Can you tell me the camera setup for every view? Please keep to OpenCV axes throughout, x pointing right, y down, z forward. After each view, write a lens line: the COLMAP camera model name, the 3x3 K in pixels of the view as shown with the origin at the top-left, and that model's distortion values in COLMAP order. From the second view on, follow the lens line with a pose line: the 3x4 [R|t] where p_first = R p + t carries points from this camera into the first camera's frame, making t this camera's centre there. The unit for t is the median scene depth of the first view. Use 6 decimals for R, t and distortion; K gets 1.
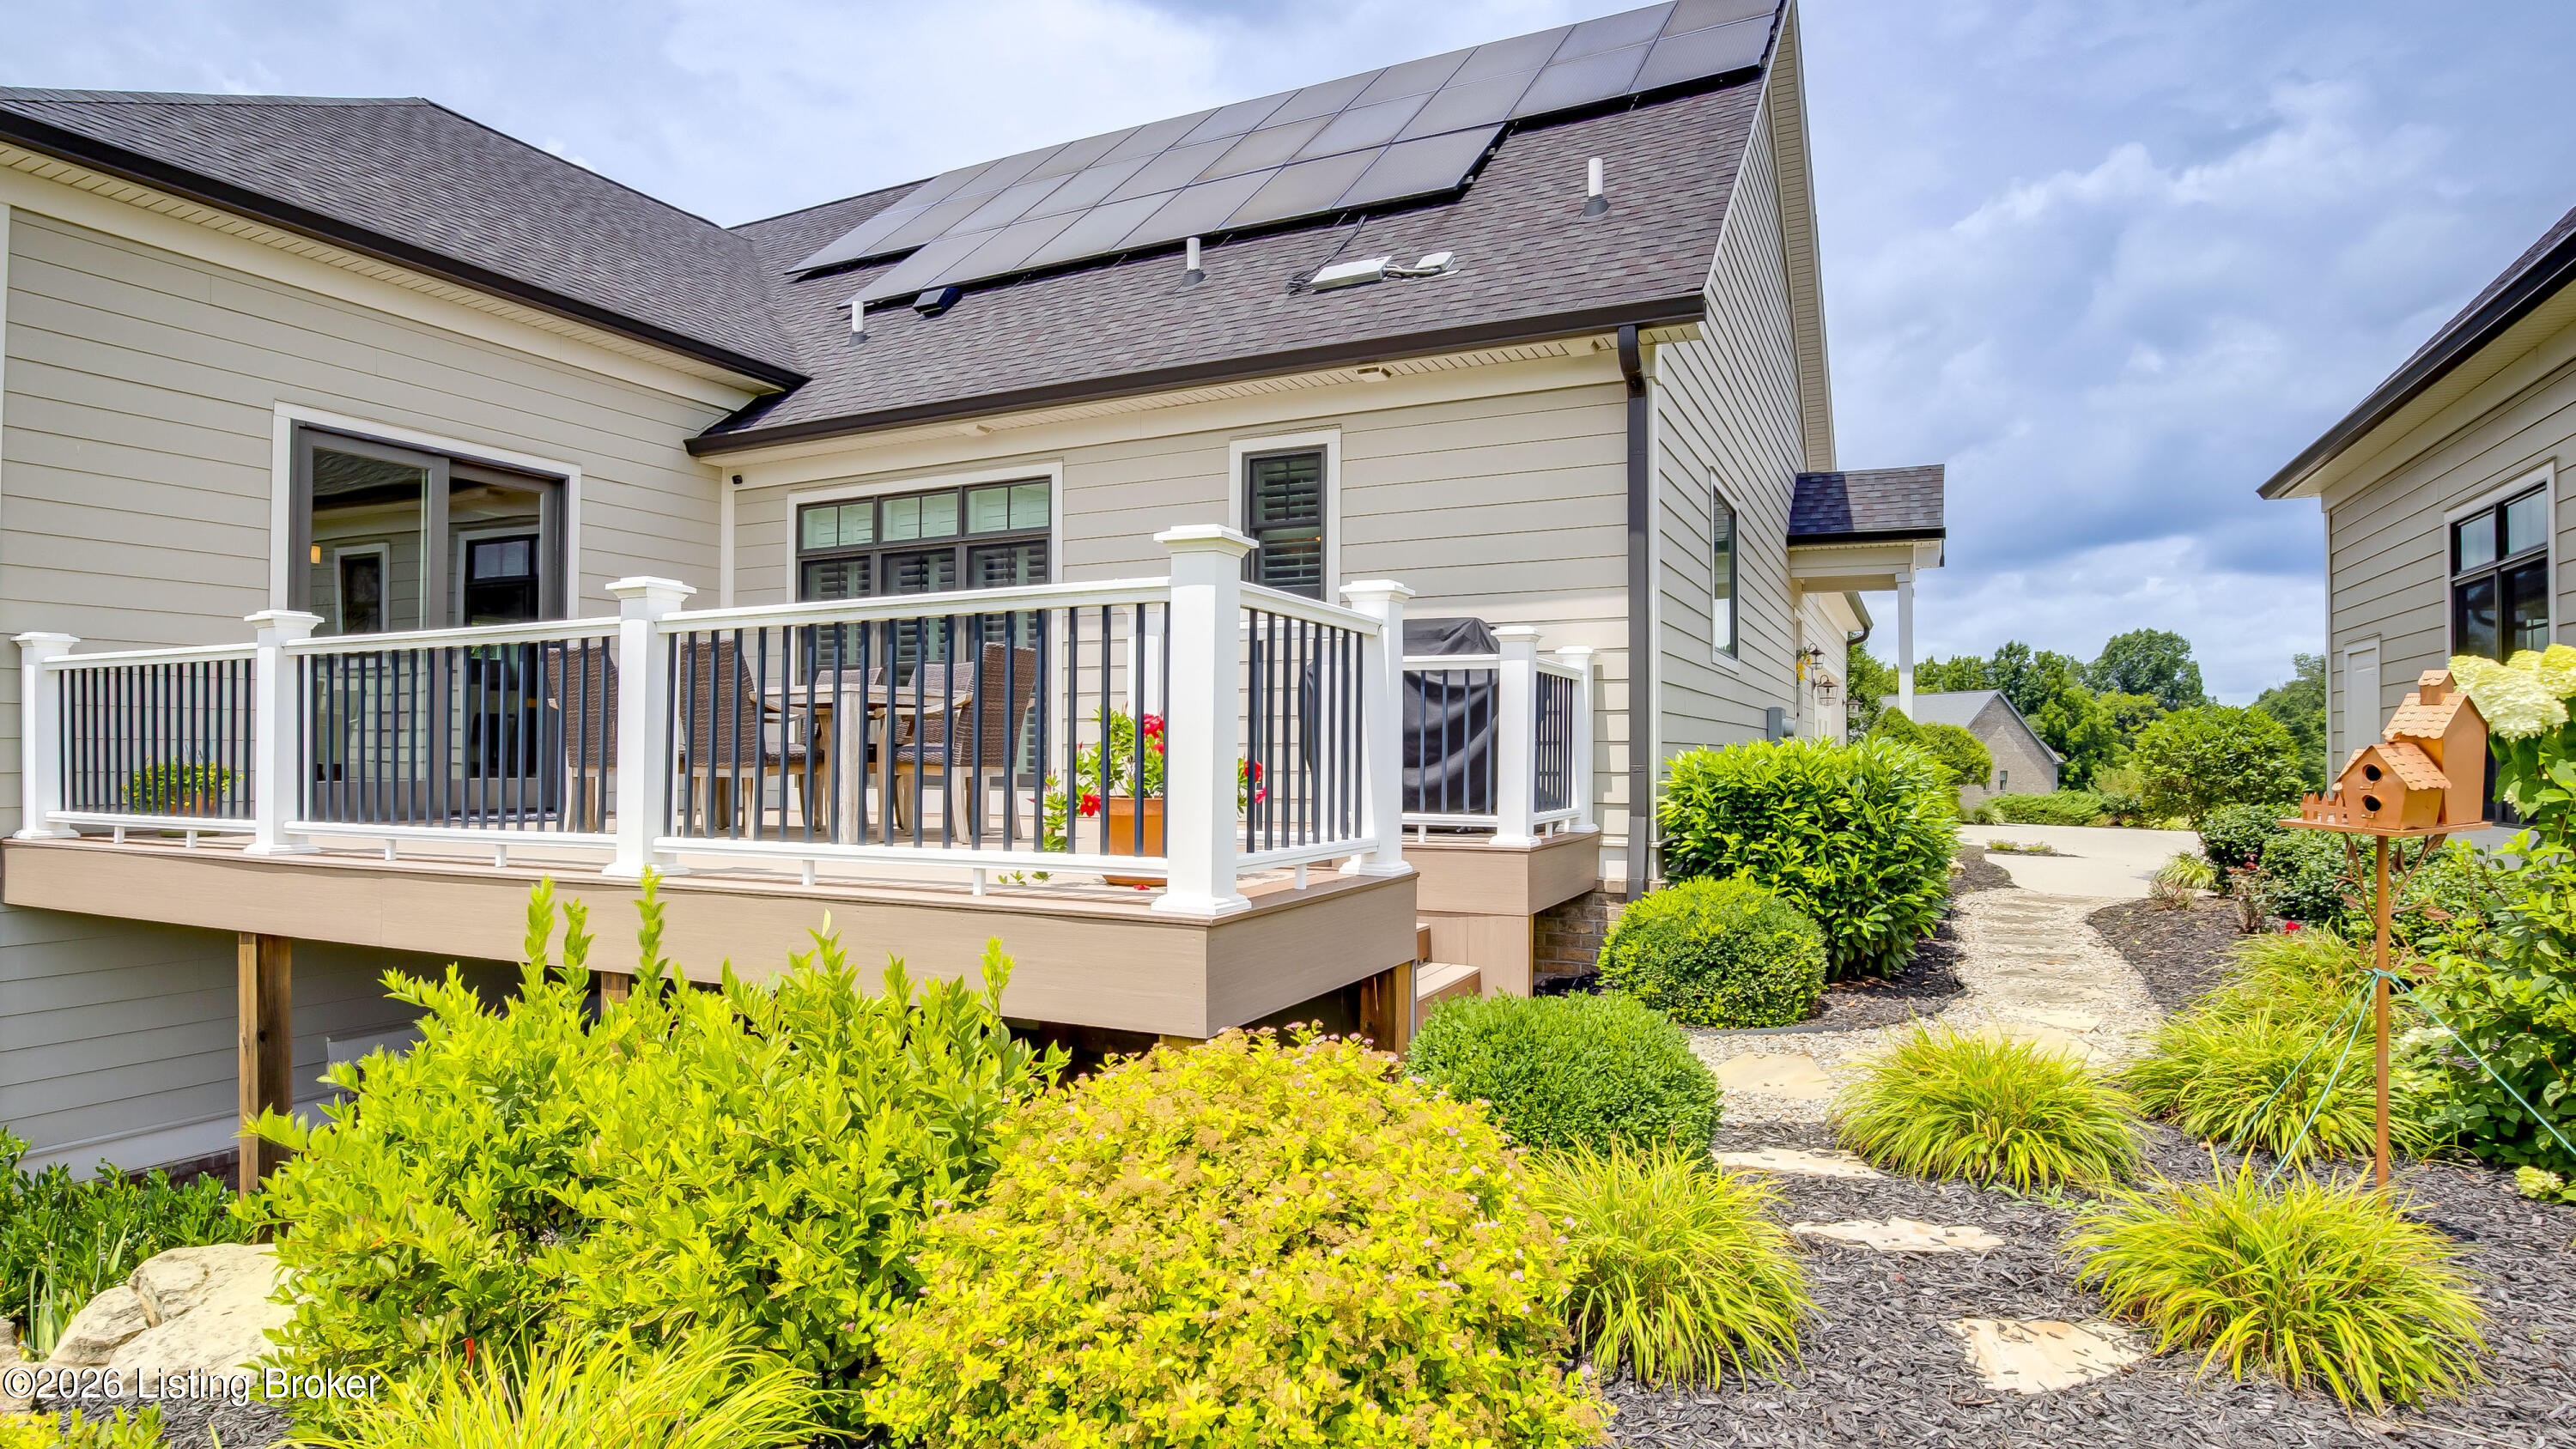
lens RADIAL K [[1315.5, 0, 1297.7], [0, 1315.5, 761.8], [0, 0, 1]] dist [-0.035048, 0.005918]
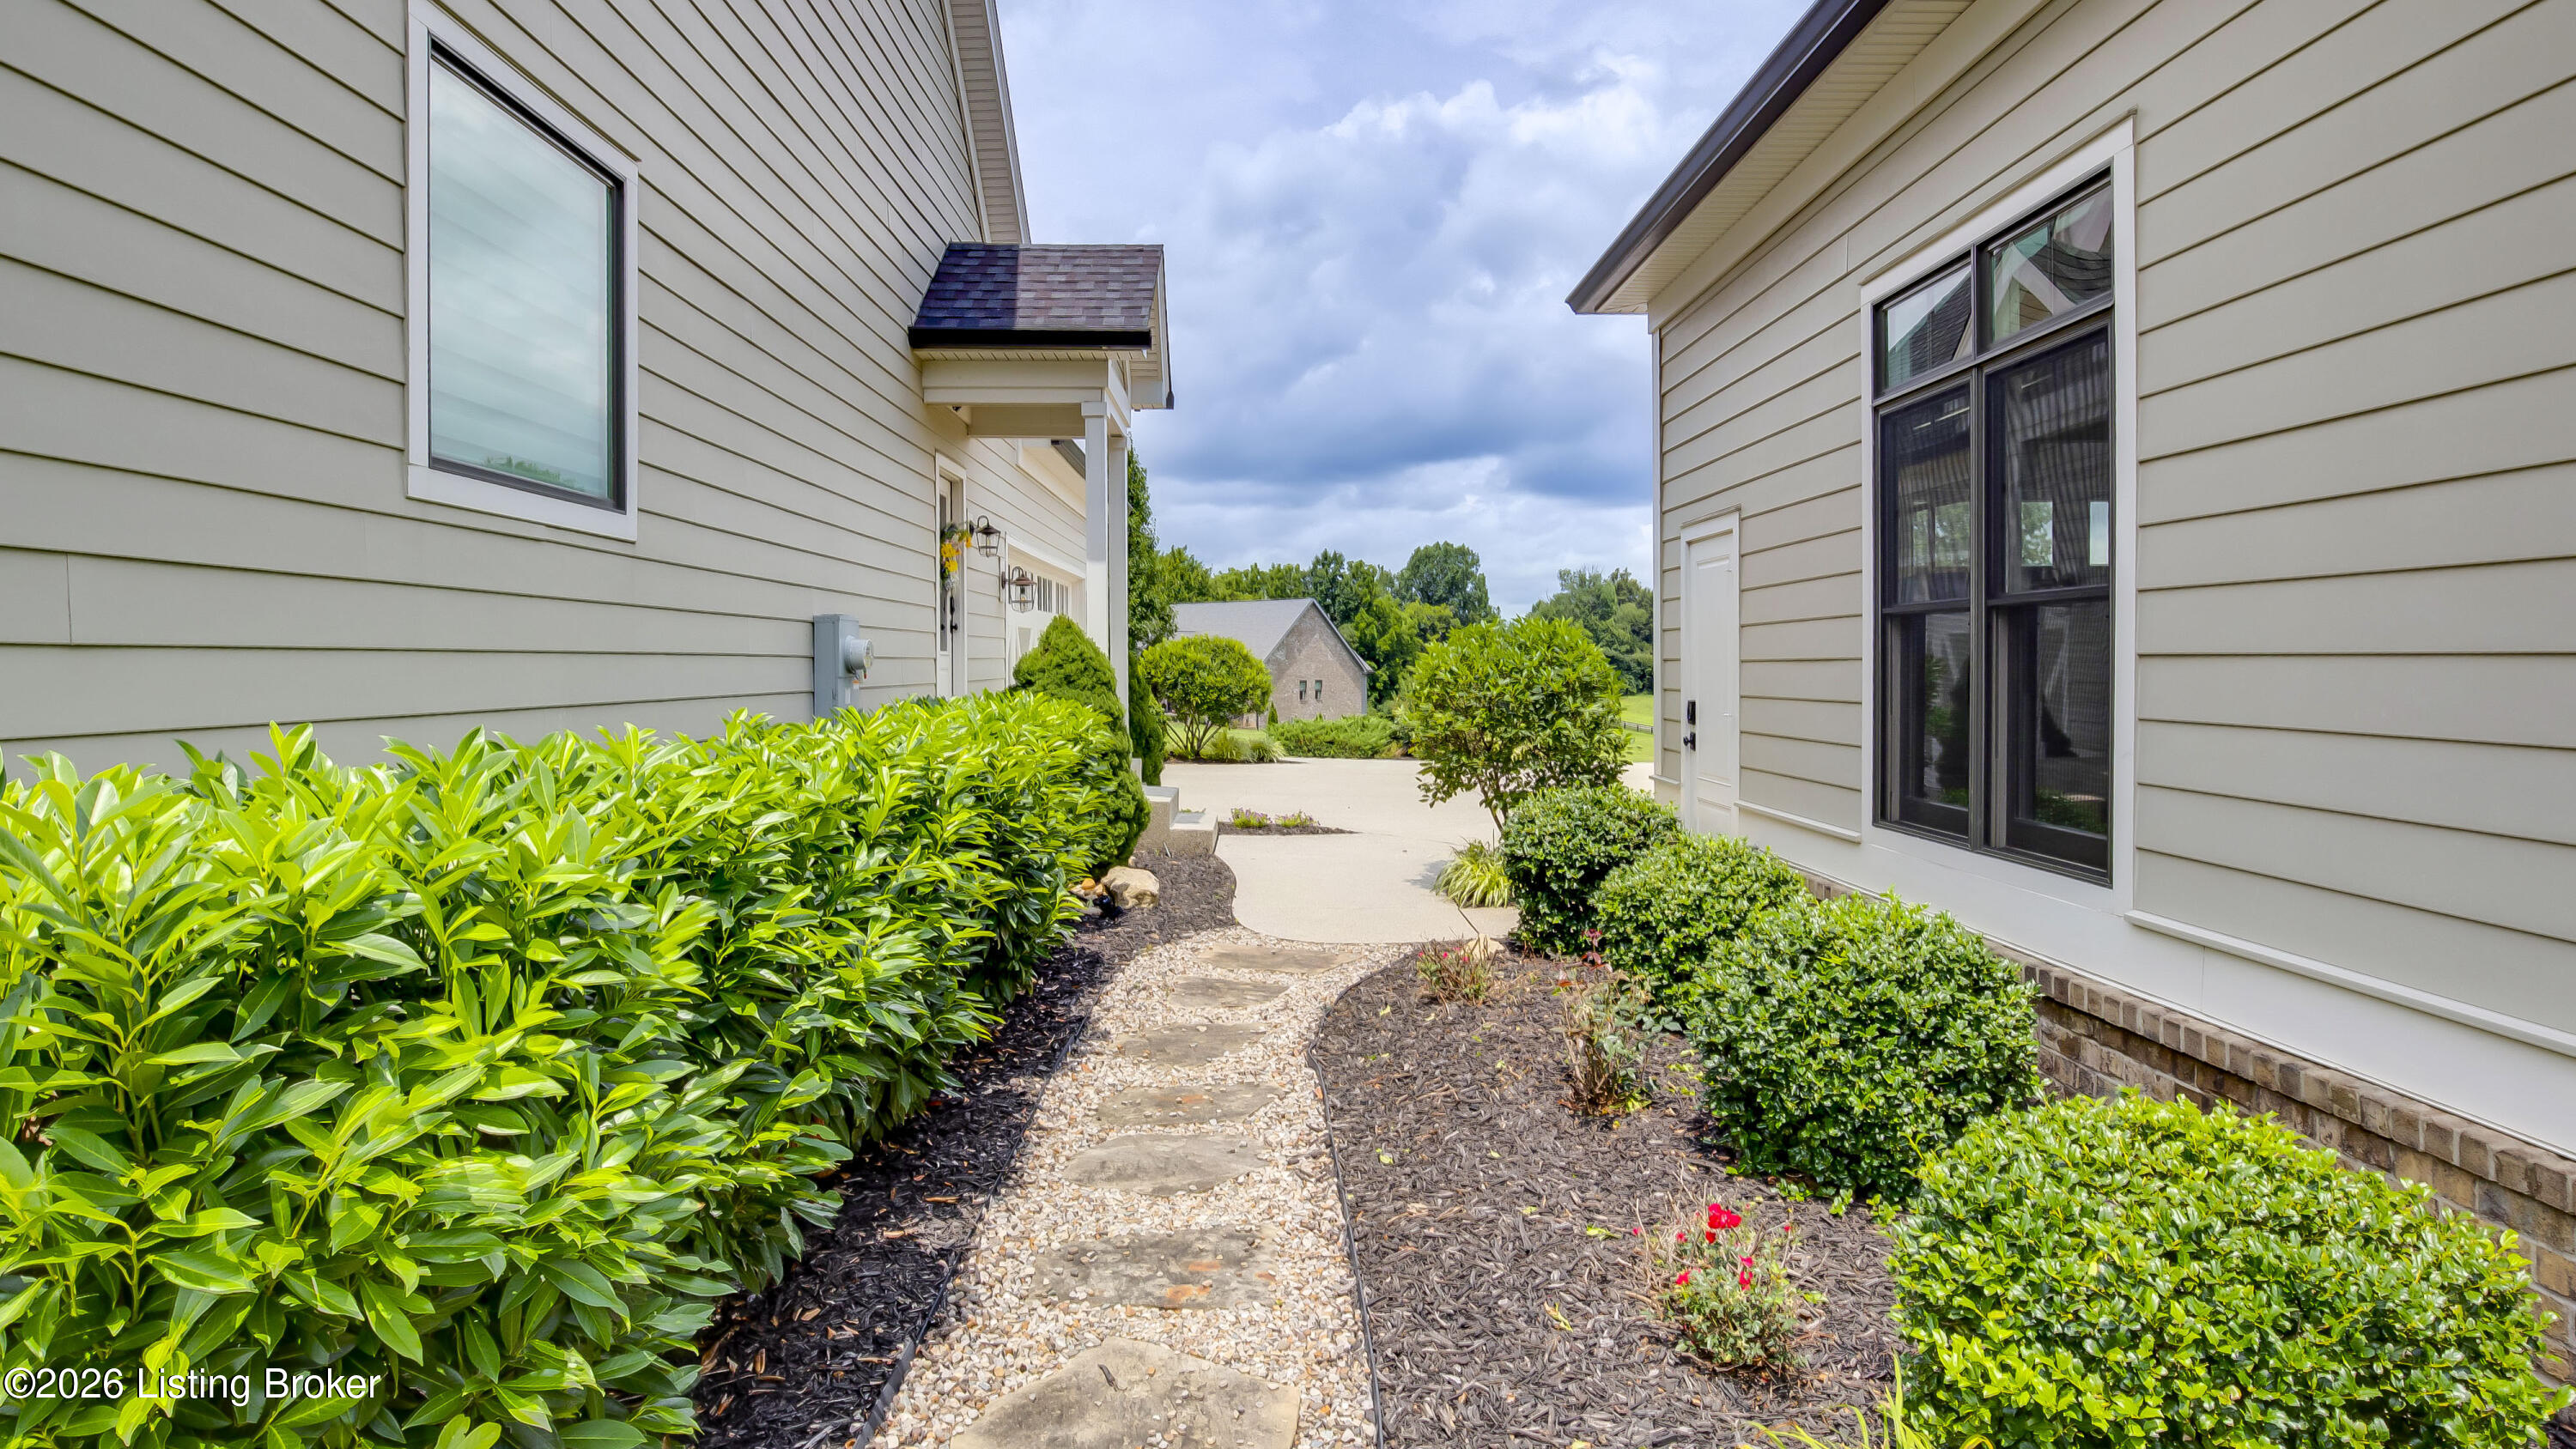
lens RADIAL K [[1347.4, 0, 1304.6], [0, 1347.4, 750.1], [0, 0, 1]] dist [-0.040497, 0.011778]
pose [[0.889289, -0.036950, 0.455851, 0.305731], [0.009506, 0.998009, 0.062351, -0.020724], [-0.457247, -0.051115, 0.887870, 0.447125]]
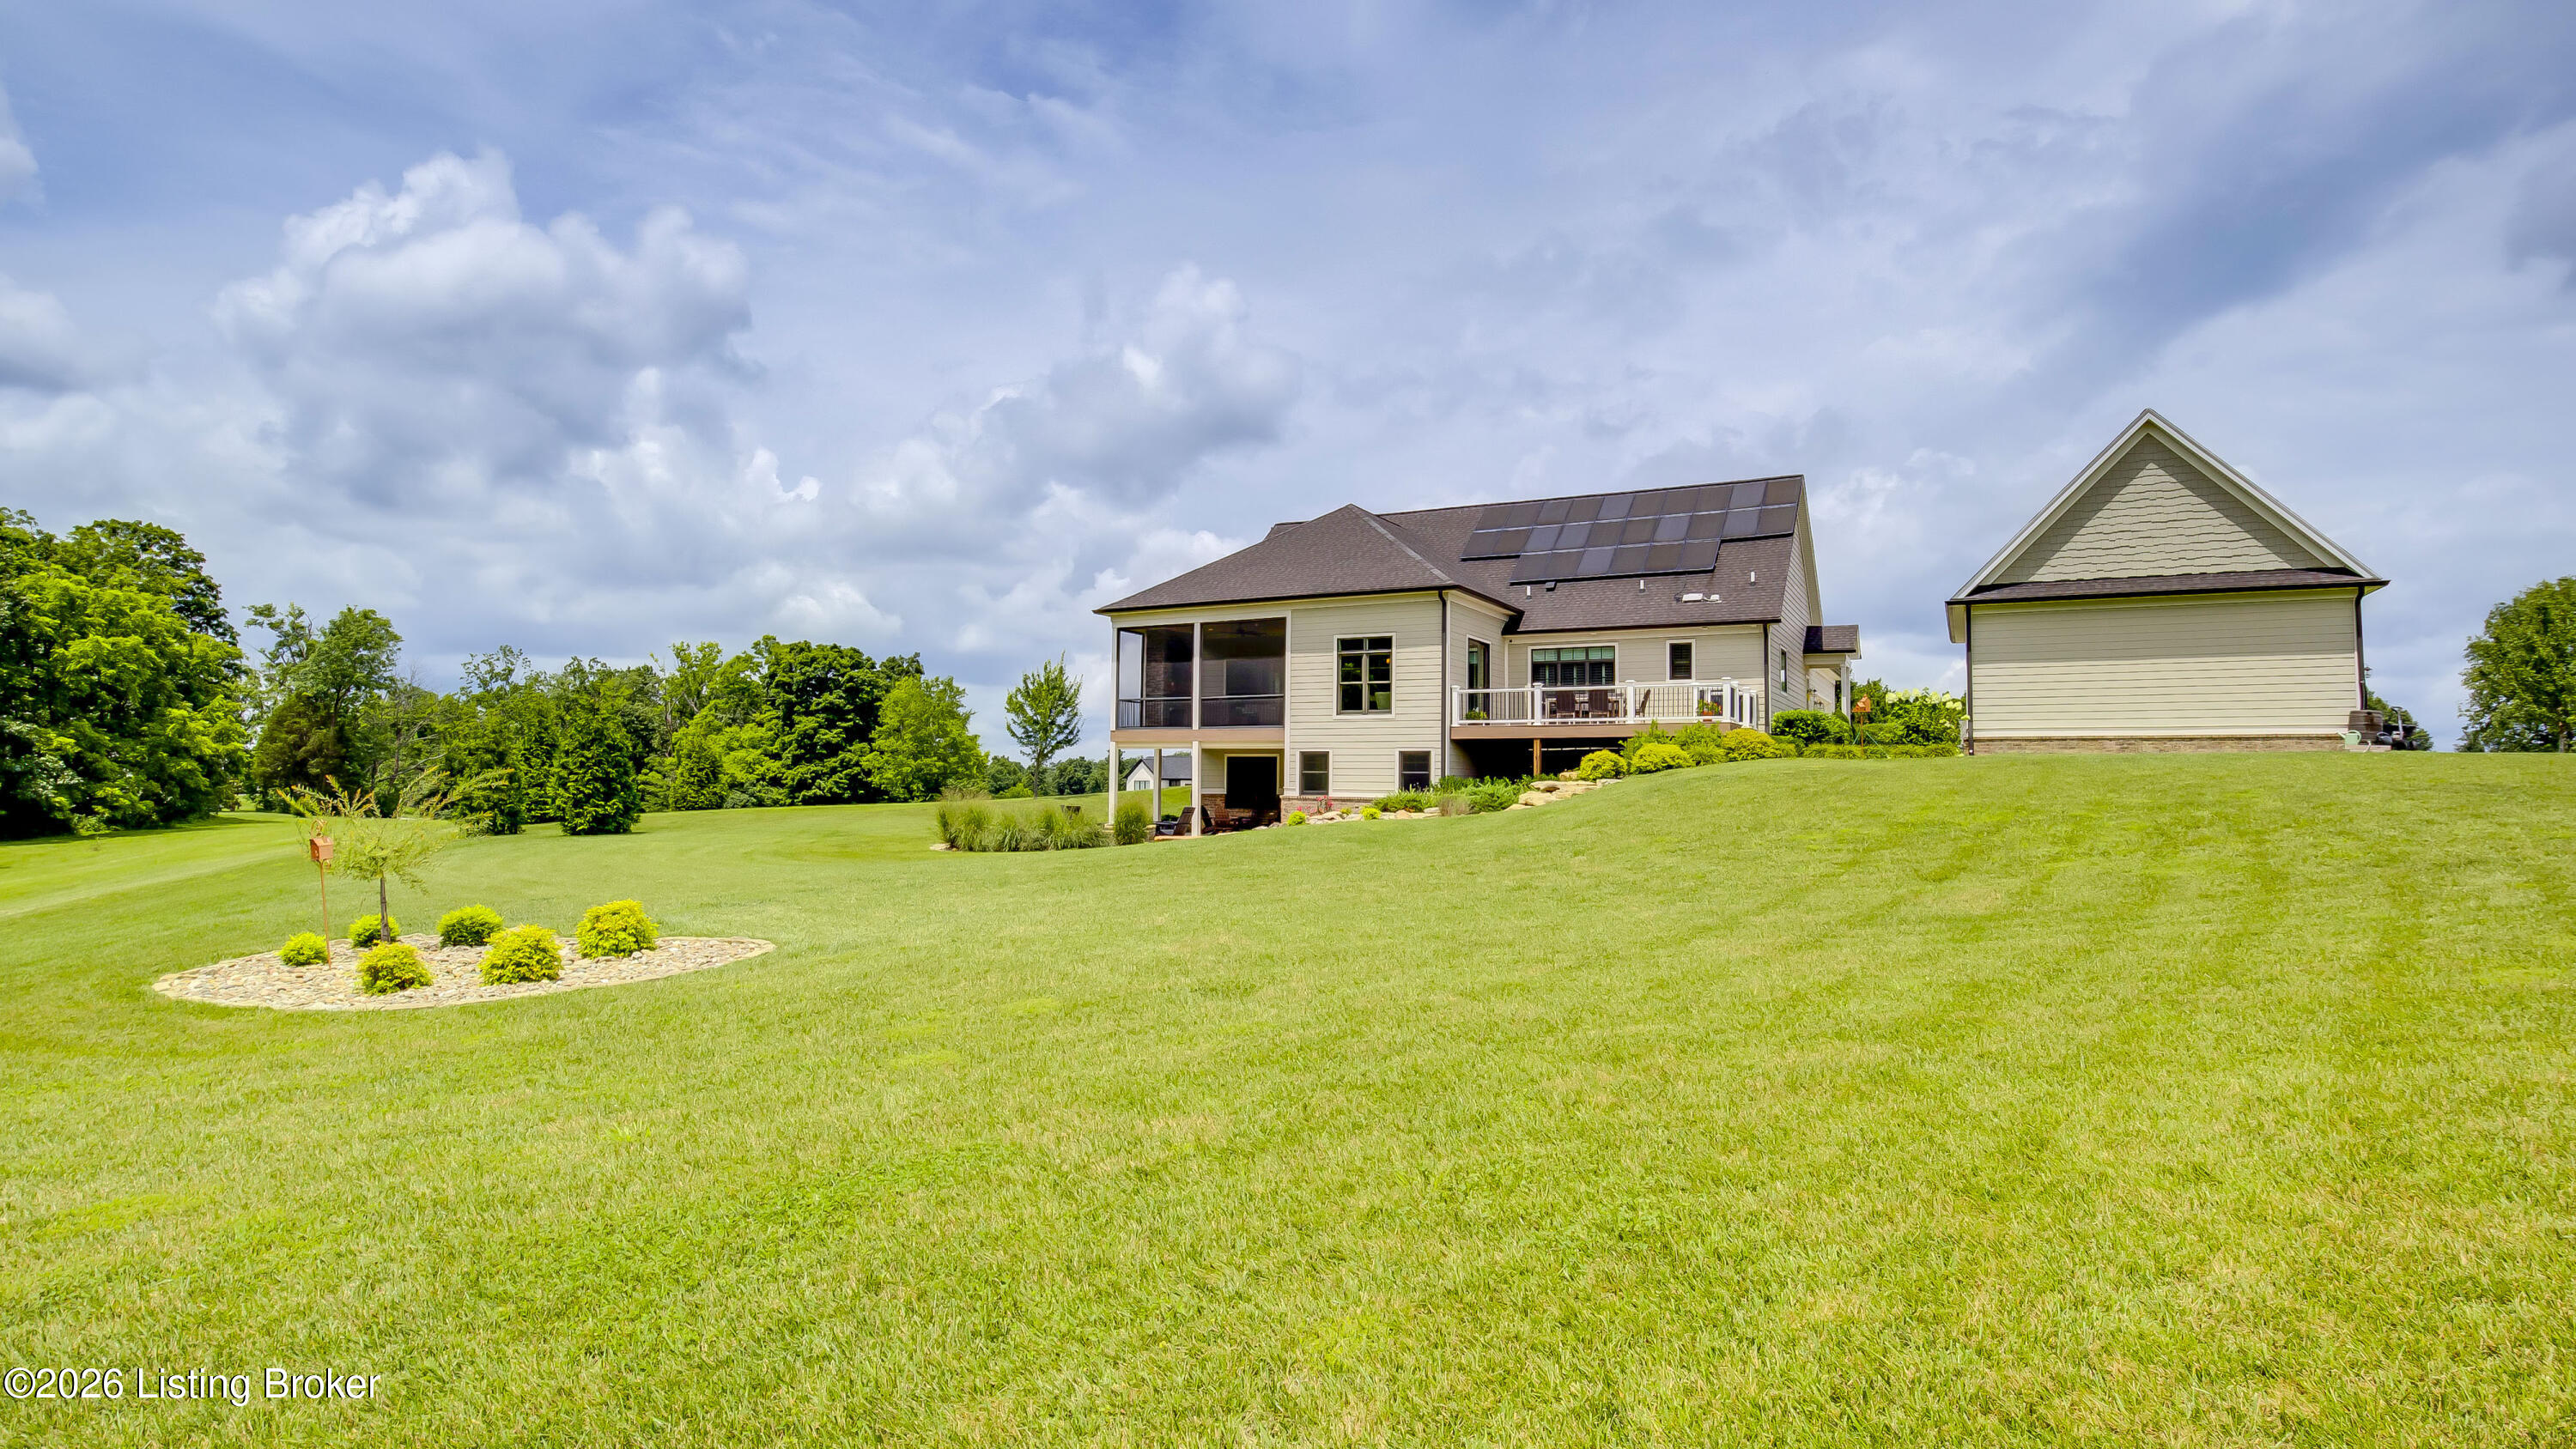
lens RADIAL K [[1315.5, 0, 1297.7], [0, 1315.5, 761.8], [0, 0, 1]] dist [-0.035048, 0.005918]
pose [[0.999670, 0.005679, -0.025041, -0.781854], [-0.006362, 0.999608, -0.027261, 0.184932], [0.024877, 0.027412, 0.999315, -2.239698]]
